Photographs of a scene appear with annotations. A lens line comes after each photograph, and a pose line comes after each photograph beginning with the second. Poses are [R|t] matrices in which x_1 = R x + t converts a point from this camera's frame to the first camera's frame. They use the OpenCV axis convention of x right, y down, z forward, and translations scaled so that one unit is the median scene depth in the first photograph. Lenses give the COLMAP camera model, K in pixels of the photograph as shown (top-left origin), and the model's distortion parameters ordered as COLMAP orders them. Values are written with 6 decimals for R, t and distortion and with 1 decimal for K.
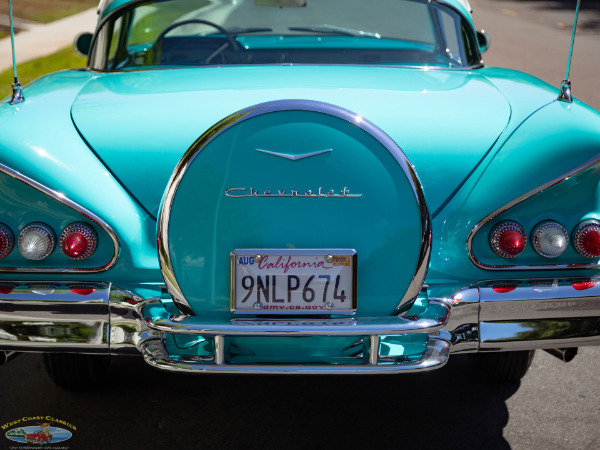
lens RADIAL K [[1576.2, 0, 300.0], [0, 1576.2, 225.0], [0, 0, 1]] dist [0.052648, -0.655829]
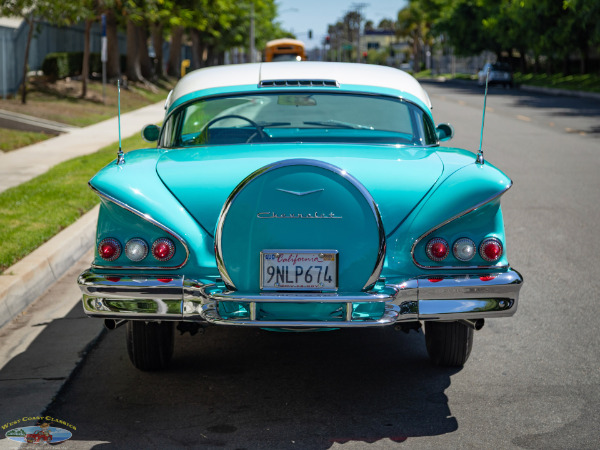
lens RADIAL K [[1645.8, 0, 300.0], [0, 1645.8, 225.0], [0, 0, 1]] dist [0.014842, 0.382221]
pose [[0.999866, 0.002859, -0.016094, 0.022208], [-0.003988, 0.997499, -0.070564, 0.102102], [0.015852, 0.070618, 0.997377, -0.640227]]
